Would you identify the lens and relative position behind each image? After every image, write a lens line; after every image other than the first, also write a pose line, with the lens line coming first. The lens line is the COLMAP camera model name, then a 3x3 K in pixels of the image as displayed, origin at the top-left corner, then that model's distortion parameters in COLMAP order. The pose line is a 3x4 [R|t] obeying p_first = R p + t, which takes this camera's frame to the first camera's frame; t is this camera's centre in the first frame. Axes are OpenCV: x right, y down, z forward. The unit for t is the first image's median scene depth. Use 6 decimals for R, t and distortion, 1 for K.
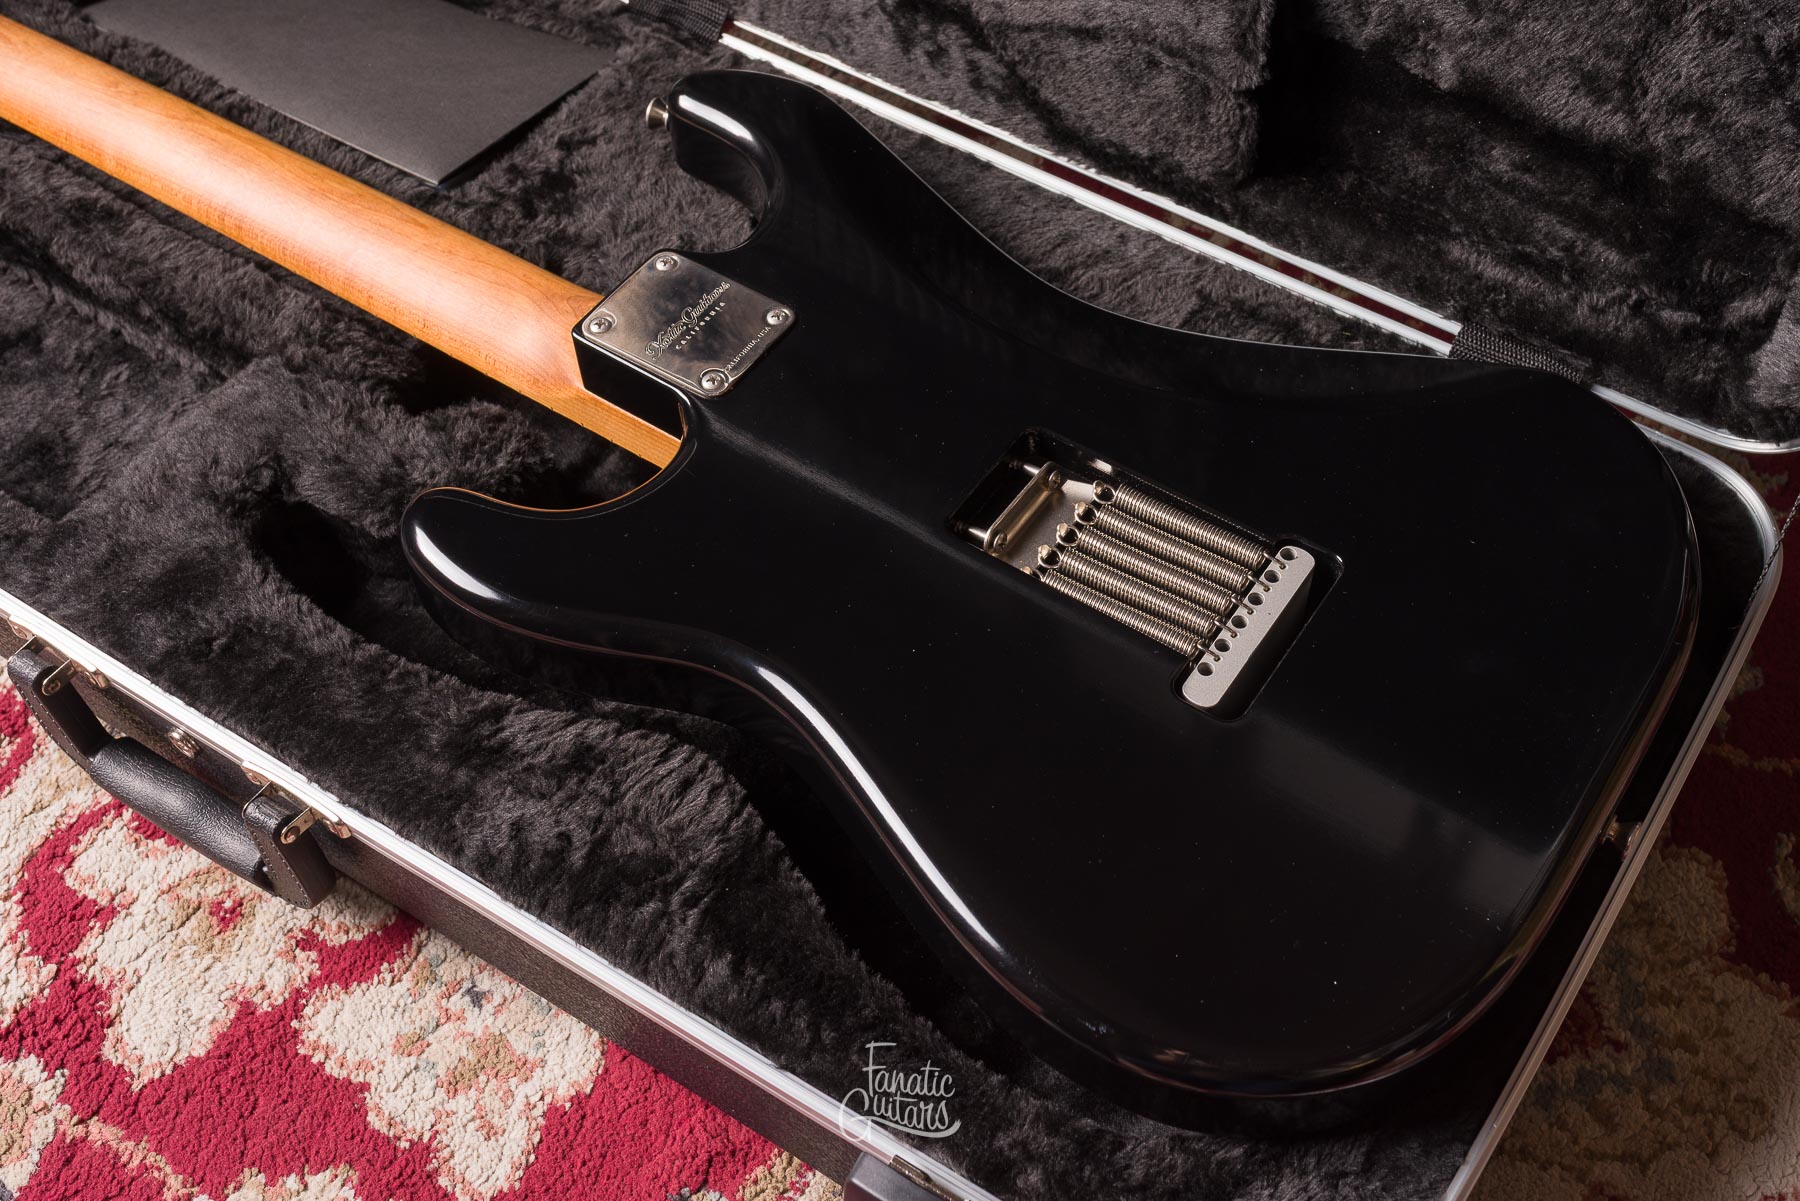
lens RADIAL K [[2072.1, 0, 1075.2], [0, 2072.1, 568.1], [0, 0, 1]] dist [0.000548, -0.003320]
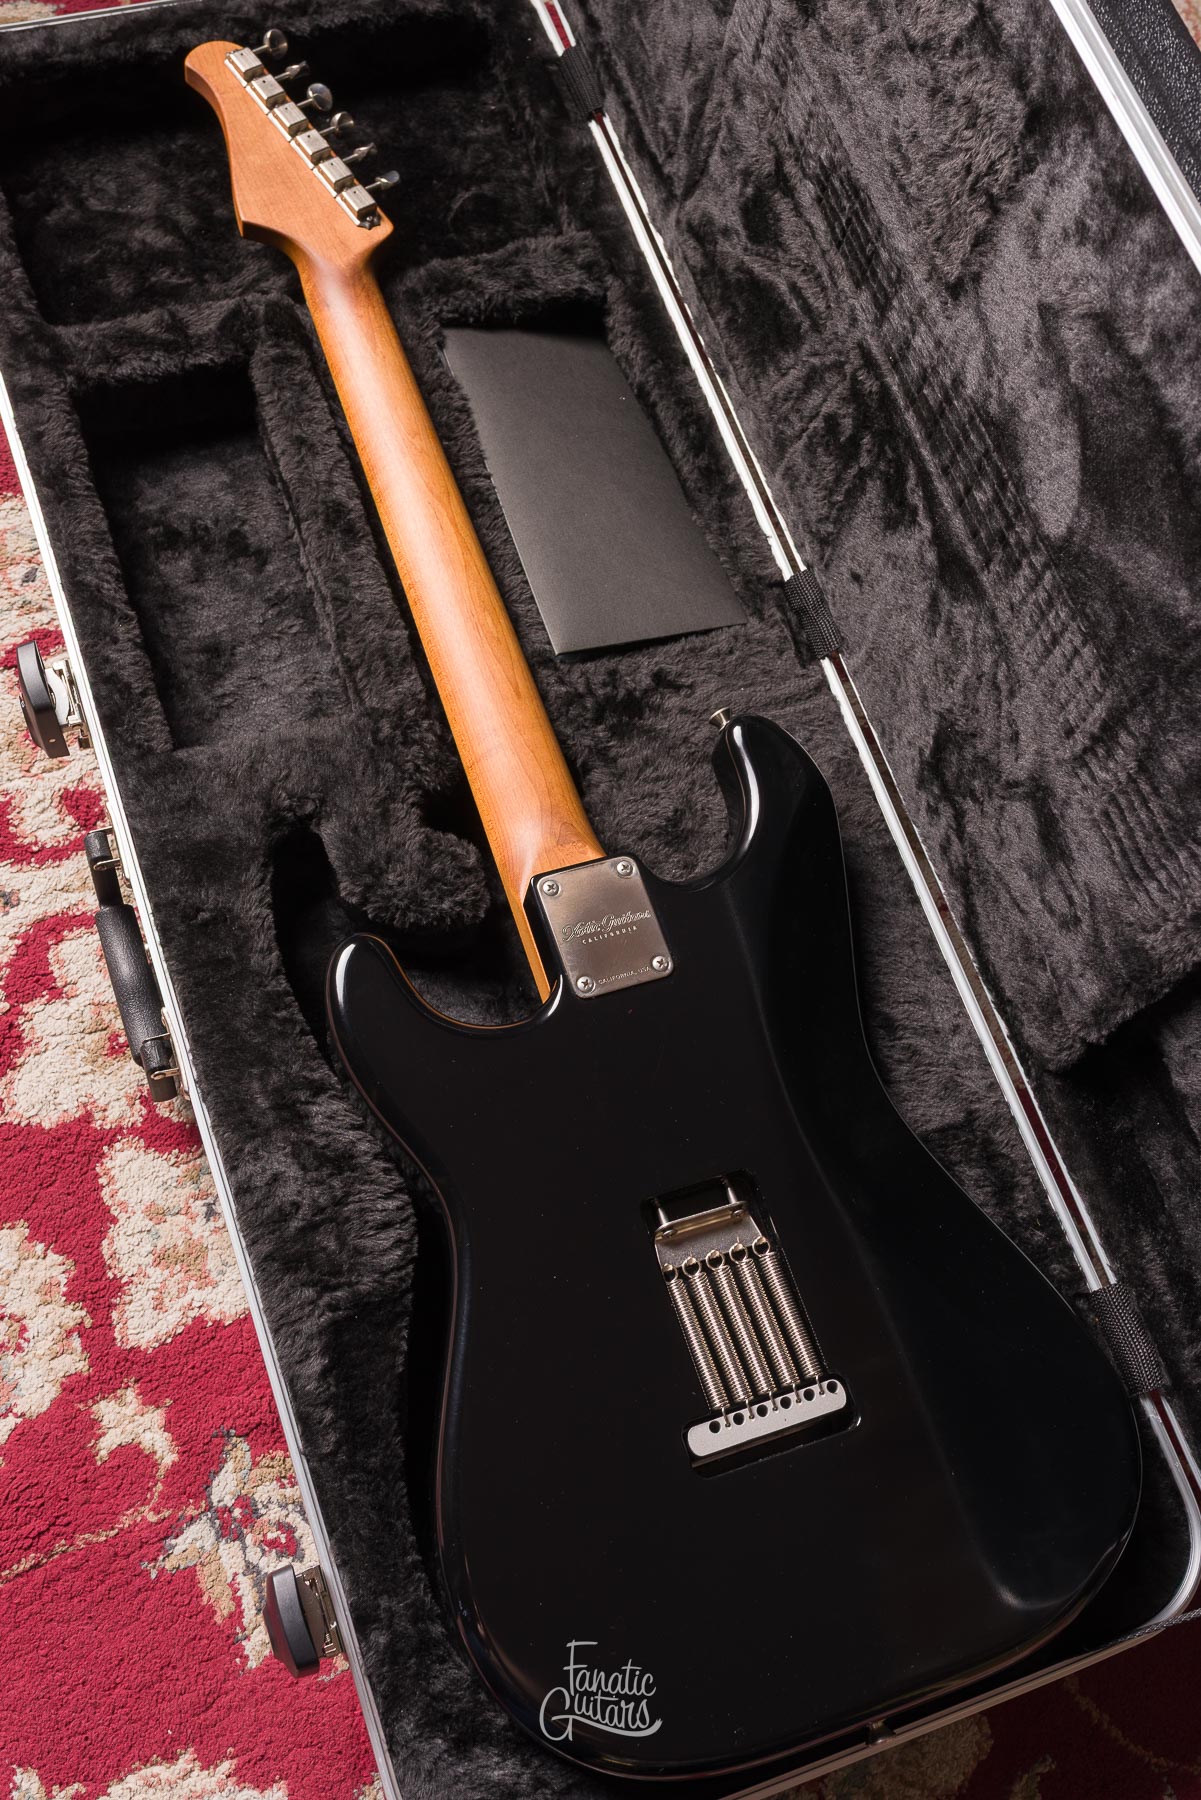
lens RADIAL K [[1934.2, 0, 589.6], [0, 1934.2, 871.6], [0, 0, 1]] dist [-0.001606, -0.000485]
pose [[0.769159, 0.615408, -0.172242, -0.004663], [-0.573239, 0.783543, 0.239704, -0.432219], [0.282475, -0.085635, 0.955445, -0.167412]]
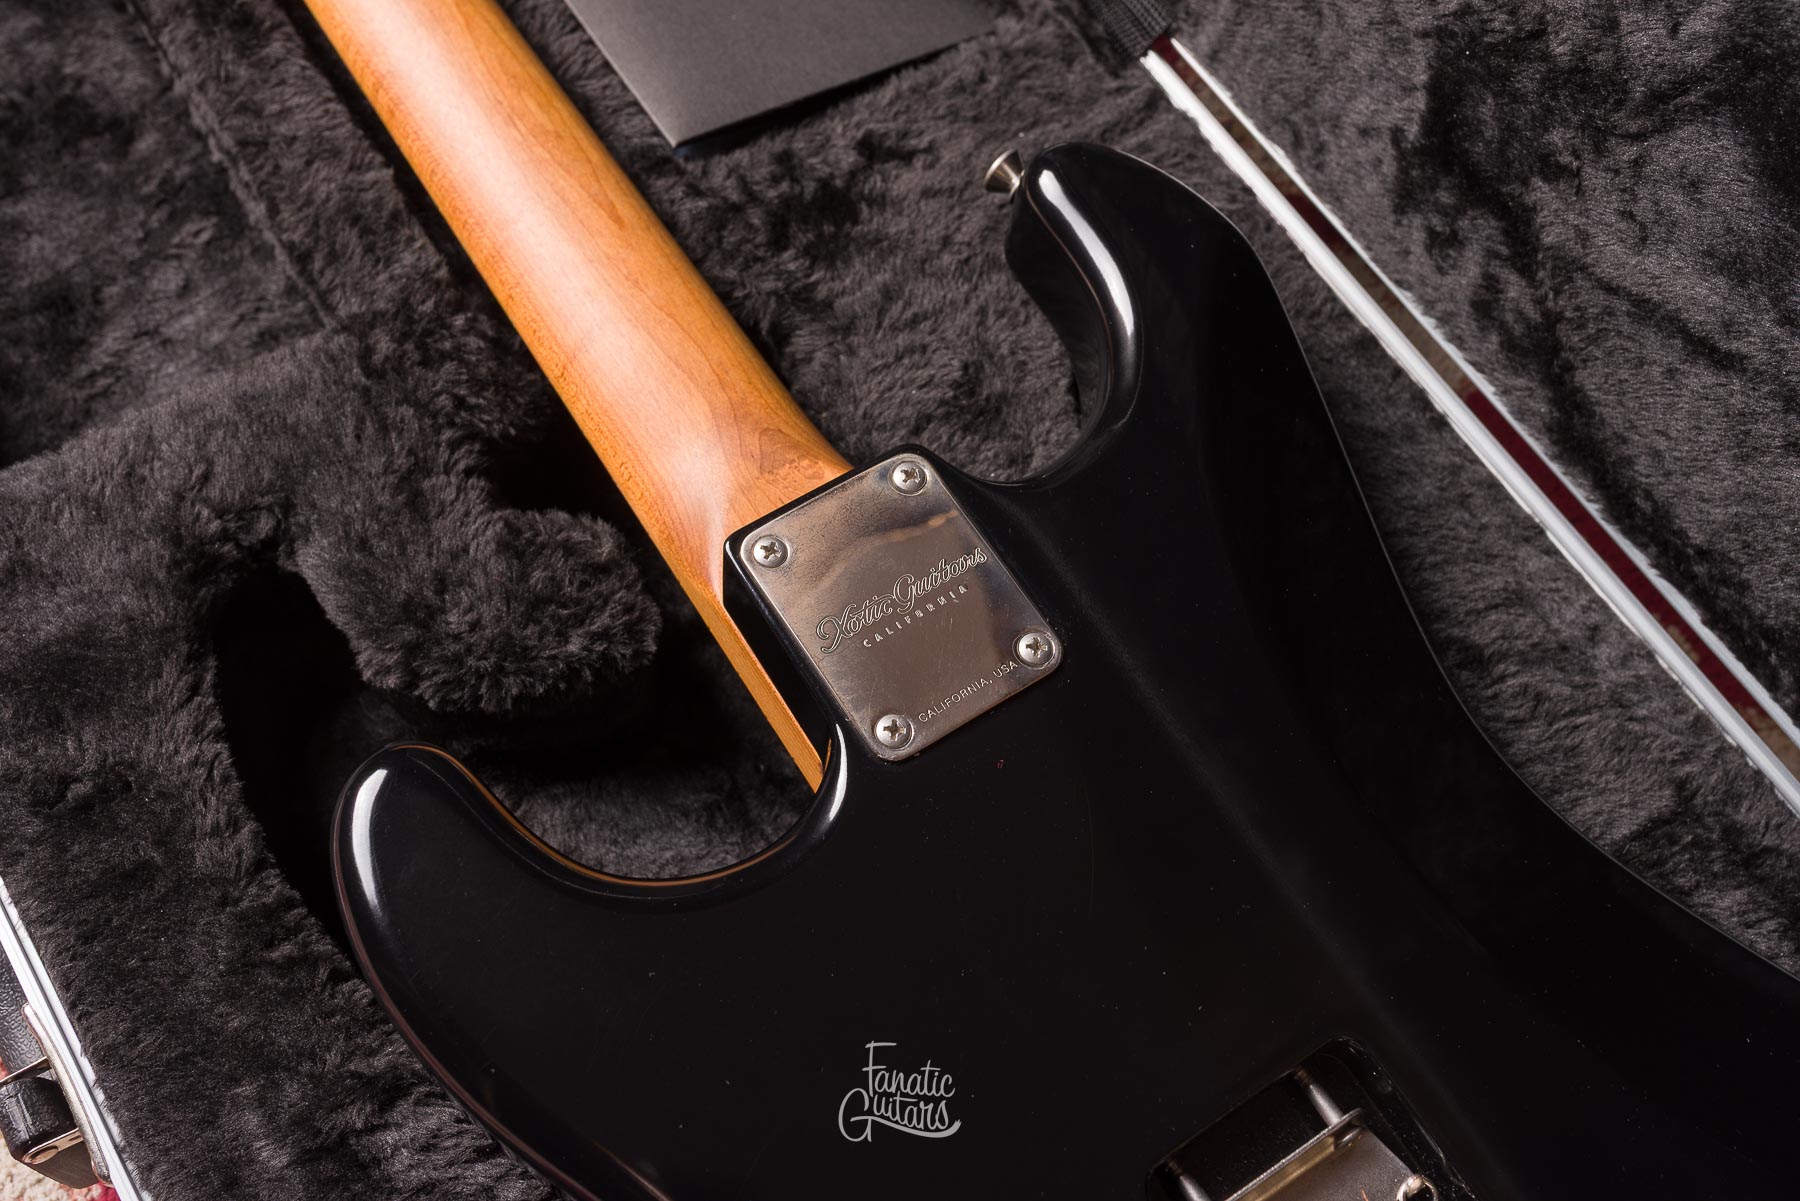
lens RADIAL K [[1773.9, 0, 900.3], [0, 1773.9, 600.1], [0, 0, 1]] dist [0.000048, 0.001002]
pose [[0.904759, 0.405439, -0.130502, -0.117183], [-0.374289, 0.903061, 0.210687, -0.230094], [0.203272, -0.141775, 0.968804, 0.485248]]
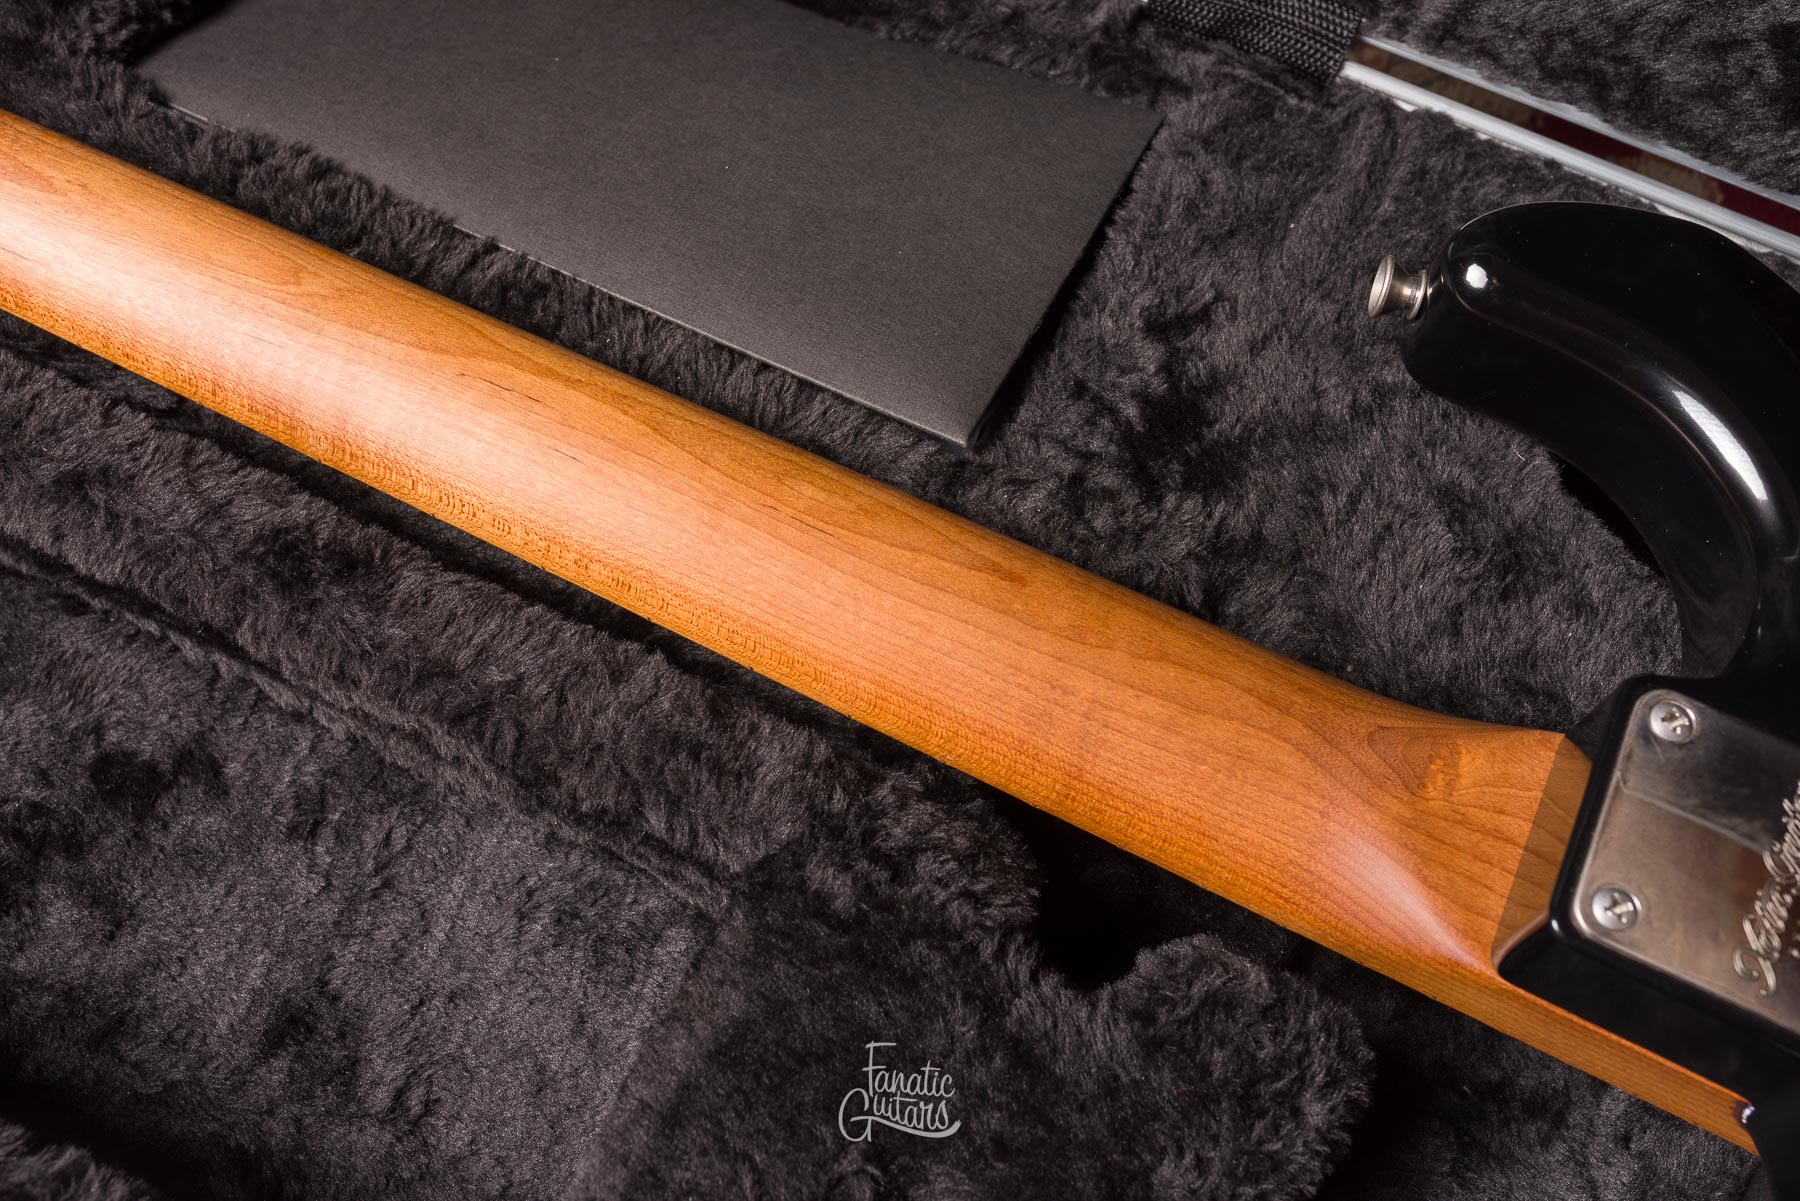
lens RADIAL K [[1773.9, 0, 900.3], [0, 1773.9, 600.1], [0, 0, 1]] dist [0.000048, 0.001002]
pose [[0.994174, -0.080797, 0.071344, -0.410380], [0.063227, 0.973204, 0.221082, -0.282531], [-0.087295, -0.215283, 0.972642, 0.635508]]
